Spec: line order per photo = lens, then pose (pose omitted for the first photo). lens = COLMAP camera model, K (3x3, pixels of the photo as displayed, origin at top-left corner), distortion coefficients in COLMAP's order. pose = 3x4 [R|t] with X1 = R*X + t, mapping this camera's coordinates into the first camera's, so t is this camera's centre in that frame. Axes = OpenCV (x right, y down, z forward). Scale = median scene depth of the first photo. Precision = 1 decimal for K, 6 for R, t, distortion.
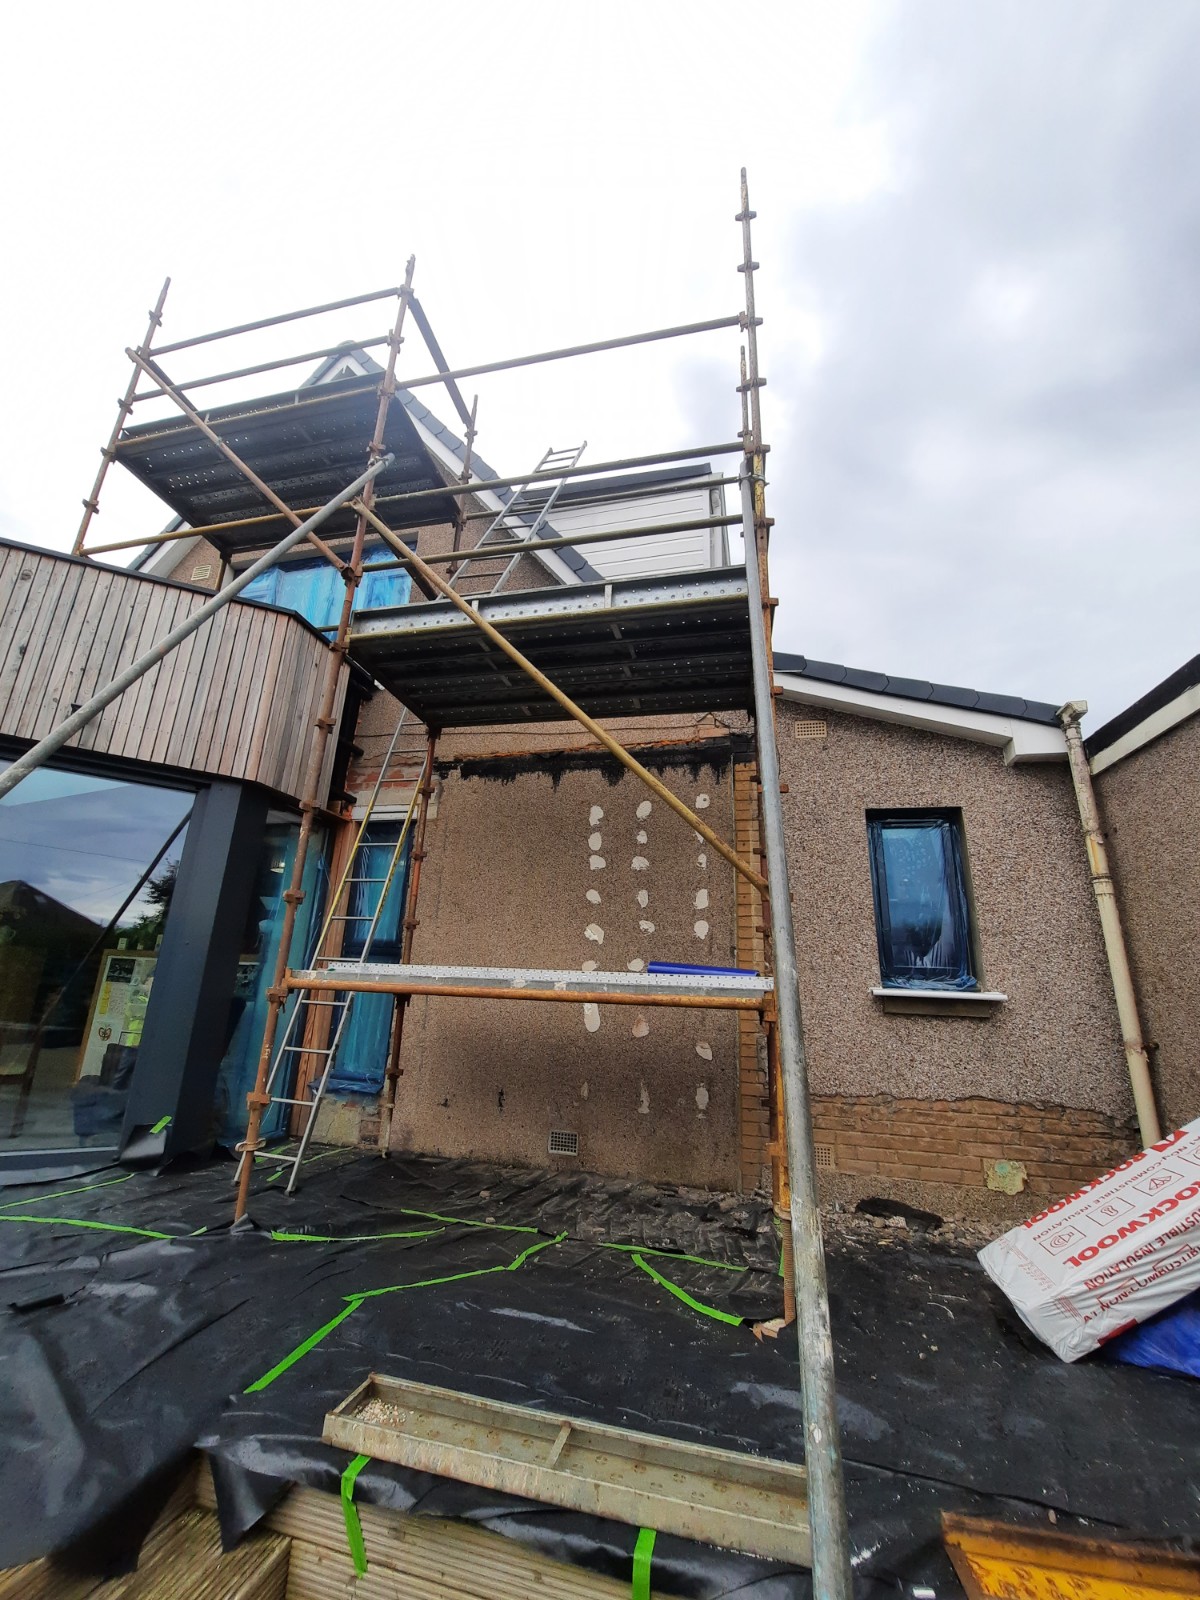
lens RADIAL K [[635.3, 0, 584.3], [0, 635.3, 794.9], [0, 0, 1]] dist [-0.020901, 0.000728]
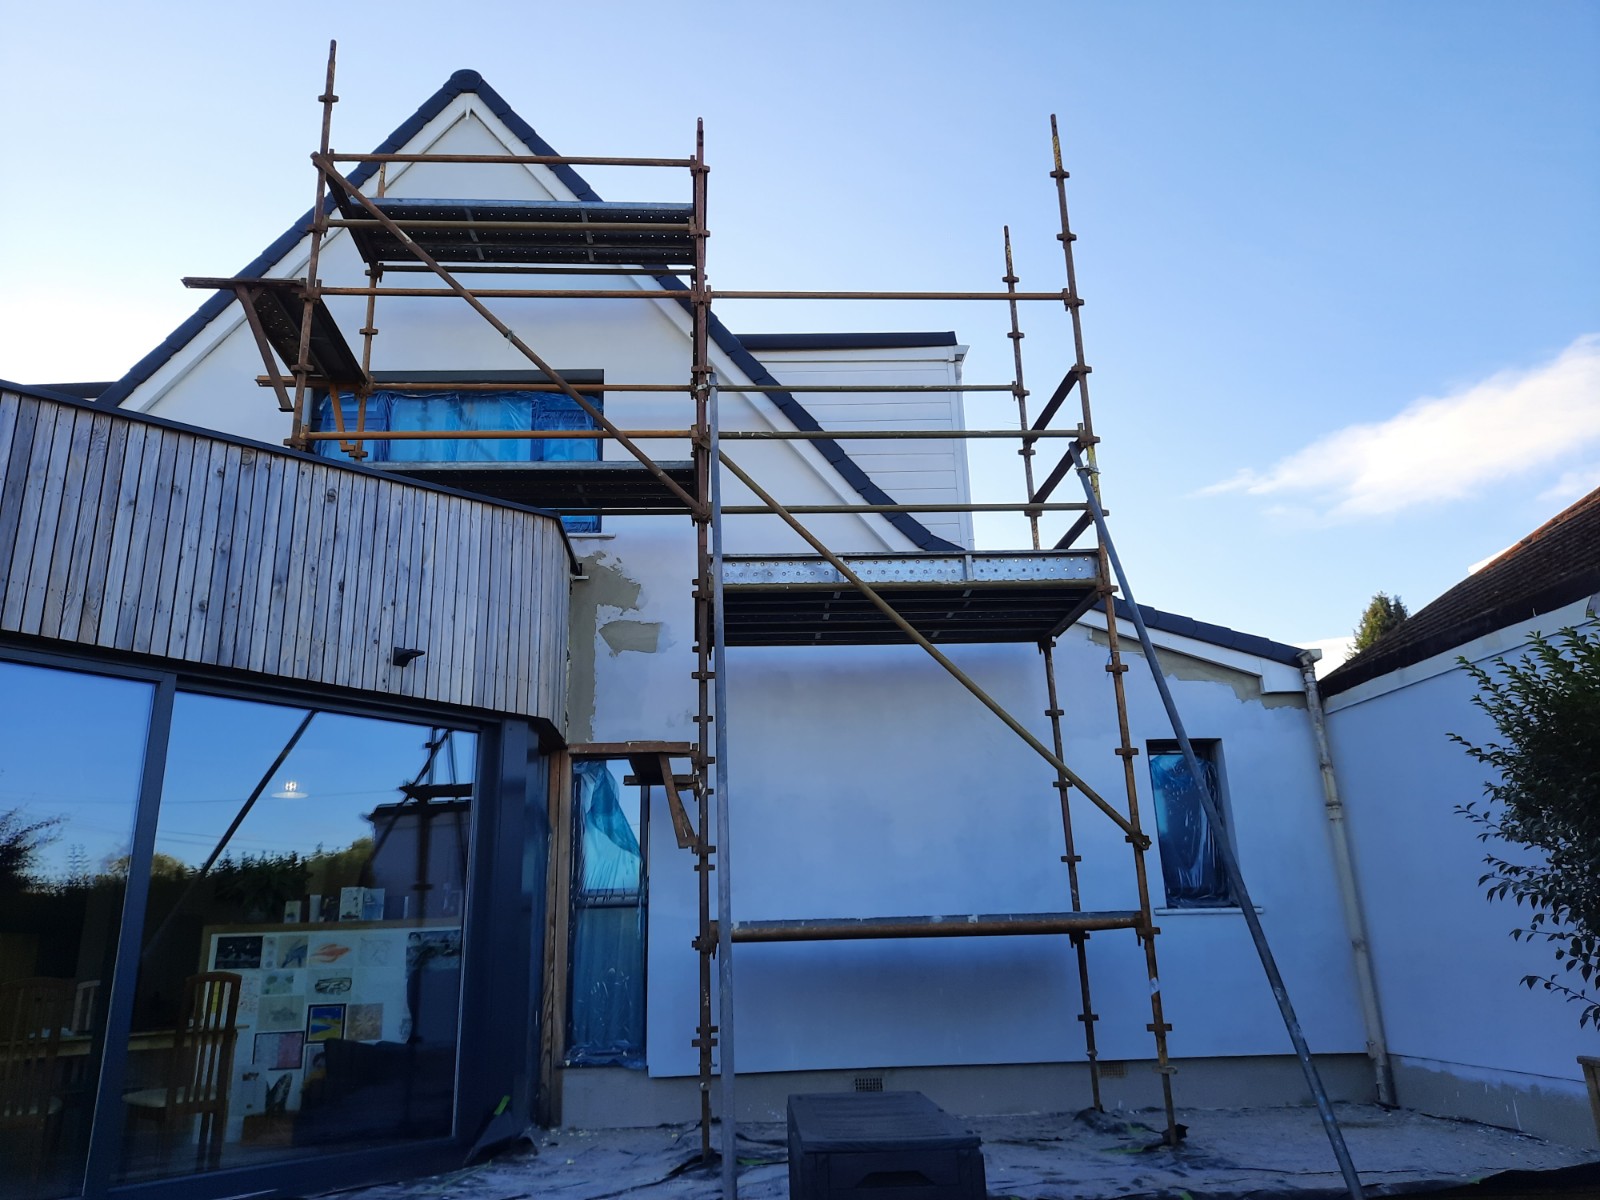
lens RADIAL K [[1151.7, 0, 790.6], [0, 1151.7, 593.9], [0, 0, 1]] dist [0.028058, 0.000002]
pose [[0.954107, 0.017720, 0.298942, -0.730962], [-0.017485, 0.999841, -0.003462, -0.211697], [-0.298956, -0.001923, 0.954265, -0.709418]]
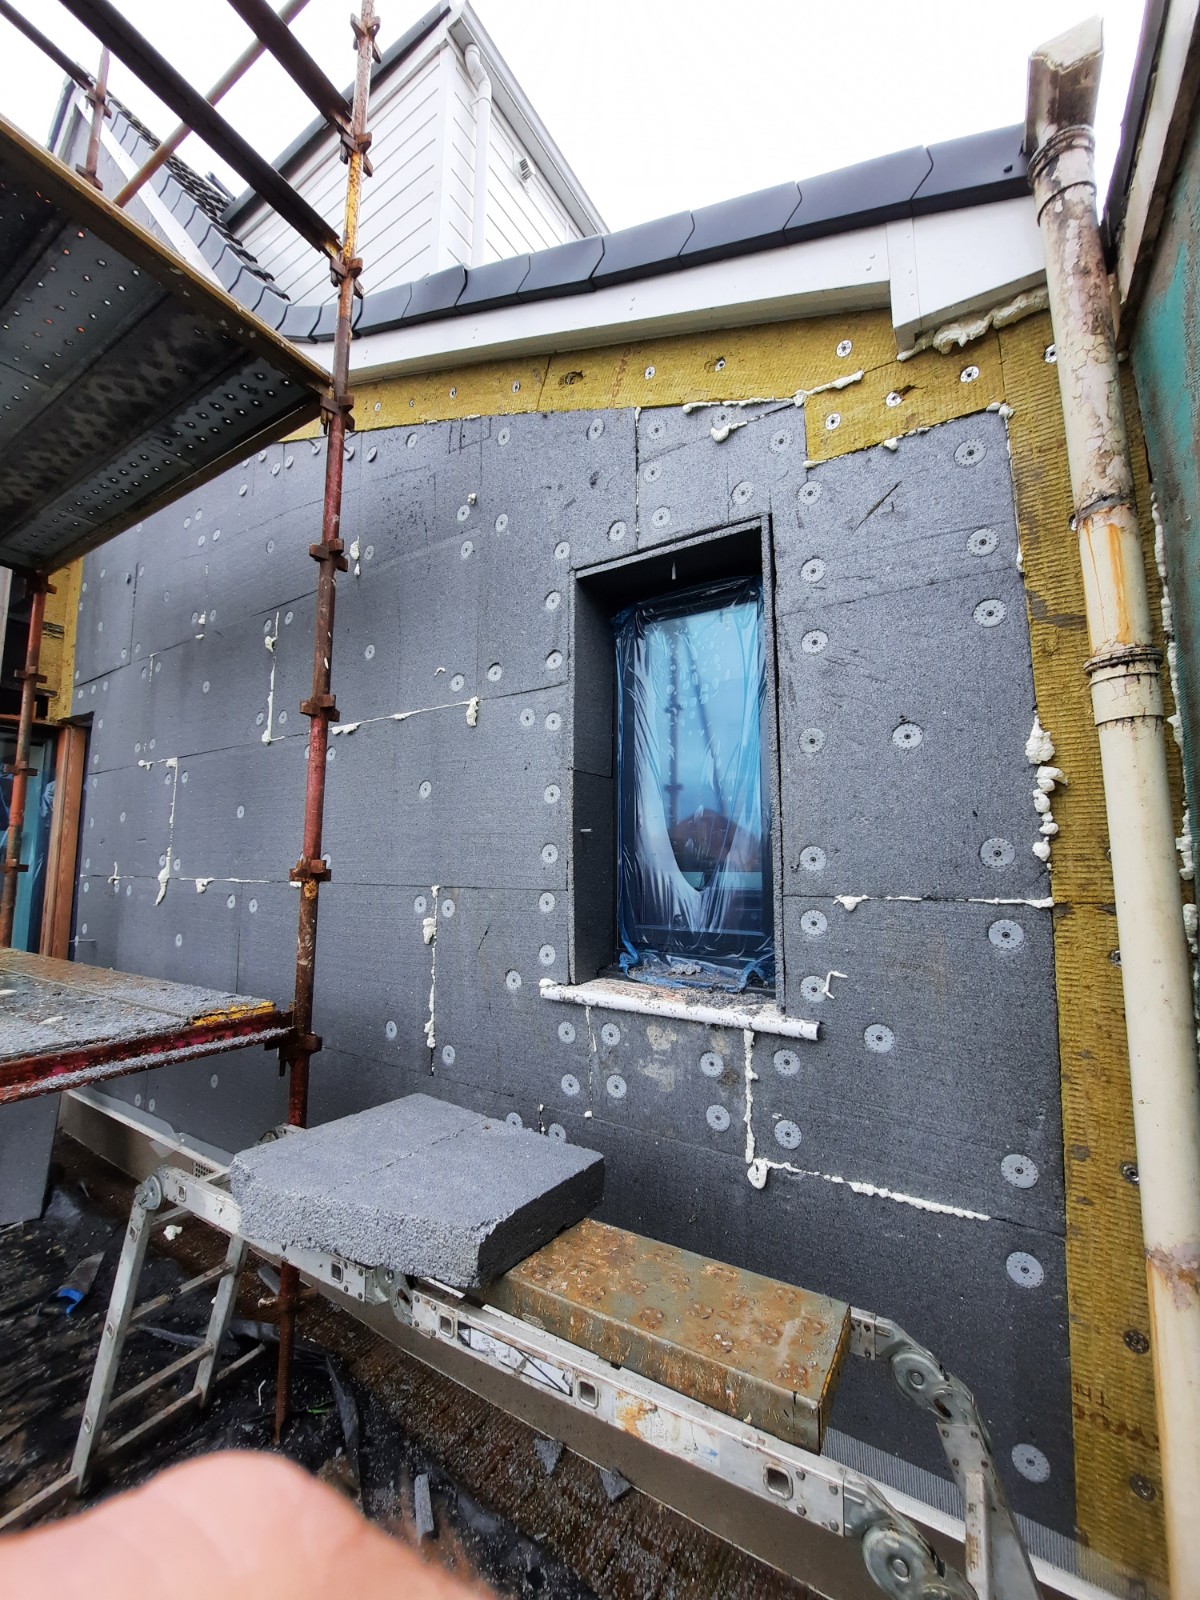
lens RADIAL K [[637.4, 0, 600.0], [0, 637.4, 800.0], [0, 0, 1]] dist [-0.023814, 0.002416]
pose [[0.953444, -0.072043, -0.292838, 0.613555], [0.127235, 0.976486, 0.174030, 0.104190], [0.273415, -0.203187, 0.940191, 0.589038]]
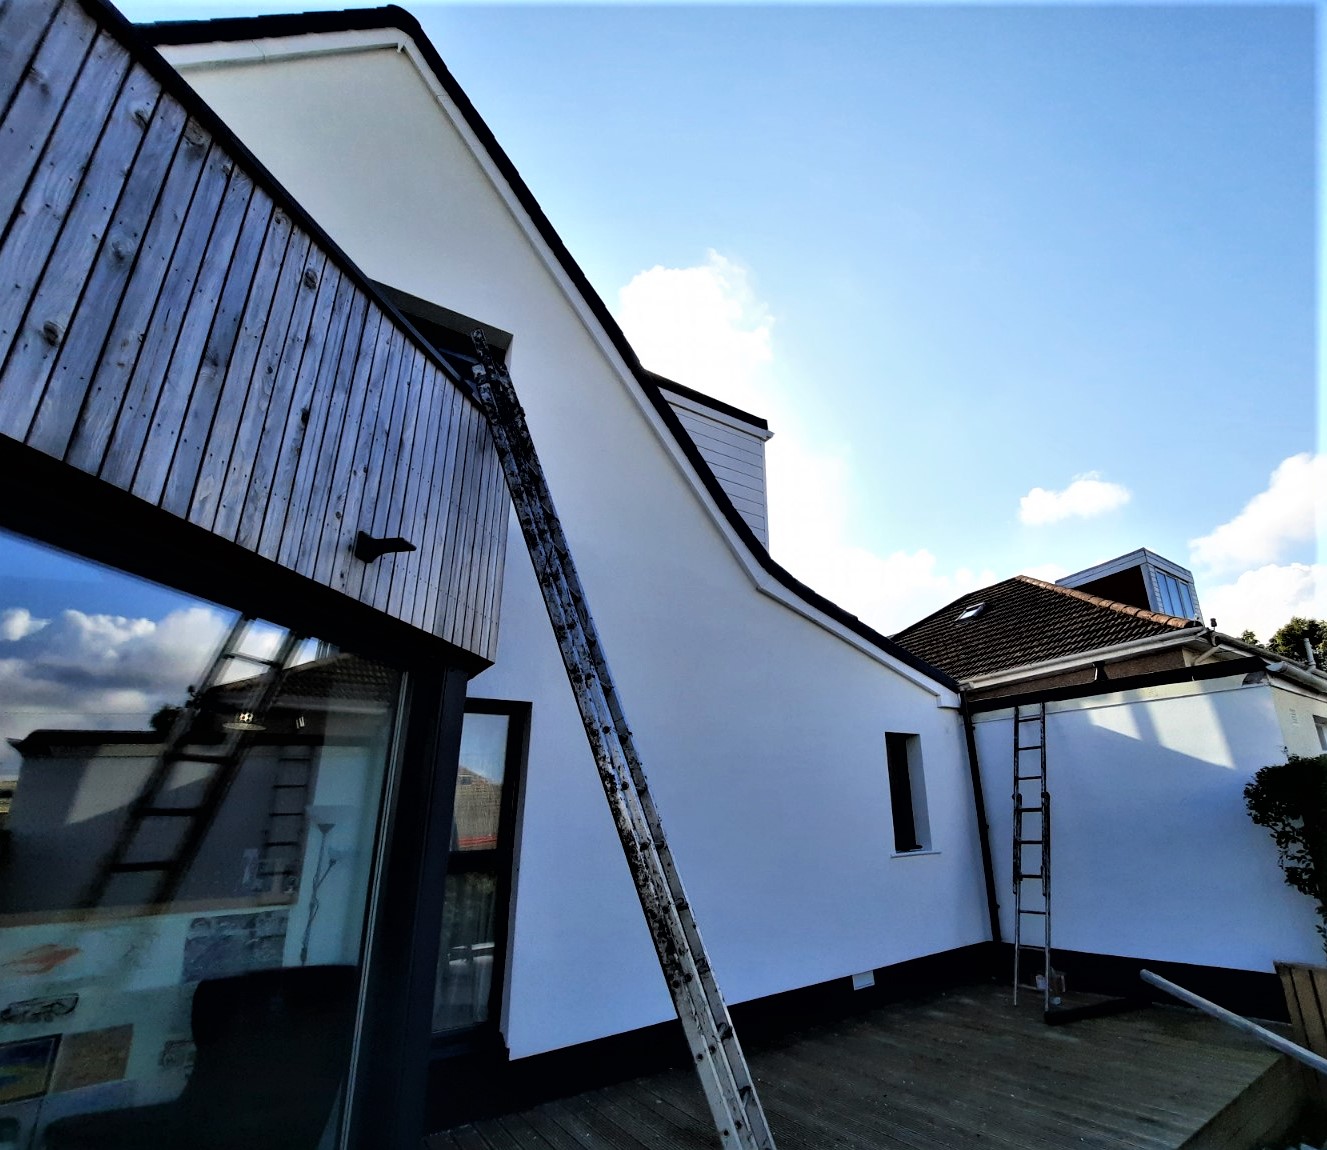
lens RADIAL K [[638.6, 0, 778.2], [0, 638.6, 606.0], [0, 0, 1]] dist [-0.017434, -0.000358]
pose [[0.600356, 0.186536, 0.777674, -0.985776], [-0.169282, 0.980024, -0.104389, -0.071562], [-0.781611, -0.068975, 0.619941, 0.281351]]
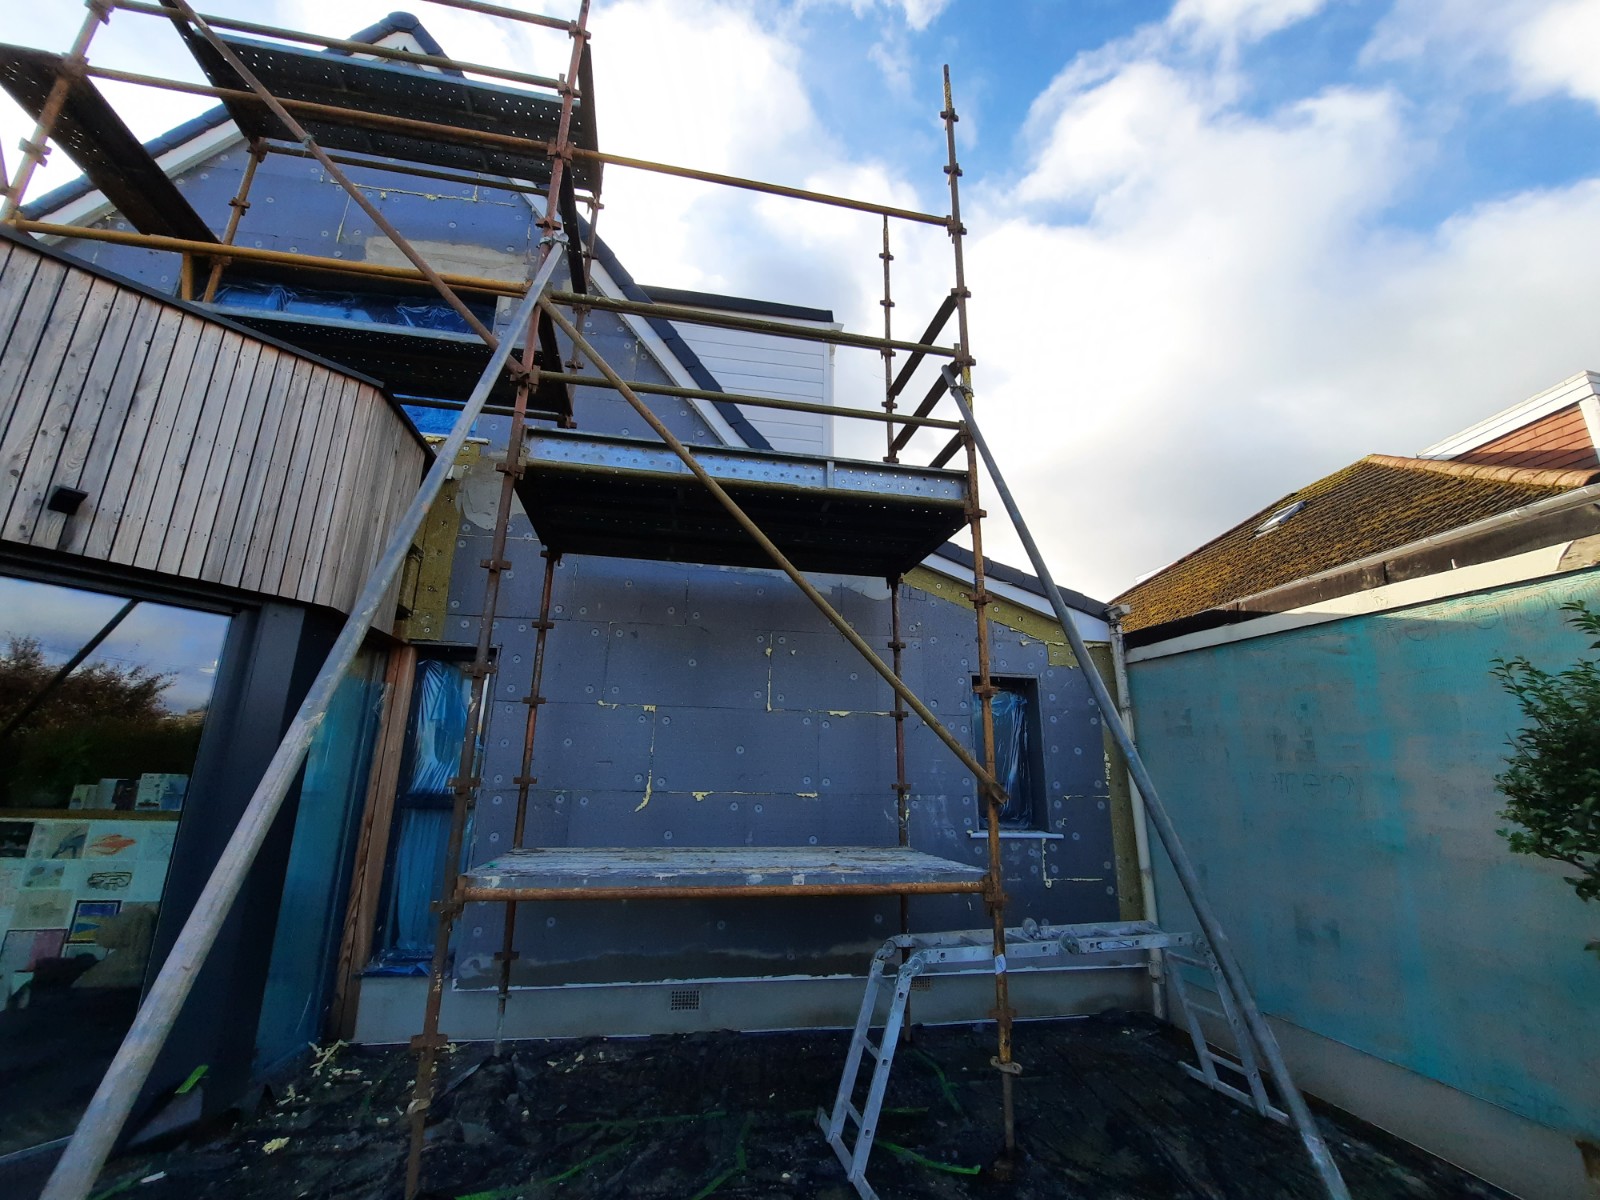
lens RADIAL K [[637.4, 0, 799.3], [0, 637.4, 607.5], [0, 0, 1]] dist [-0.023814, 0.002416]
pose [[0.907859, 0.079419, 0.411686, -0.340214], [-0.101411, 0.994336, 0.031816, -0.109583], [-0.406827, -0.070634, 0.910770, 0.076163]]
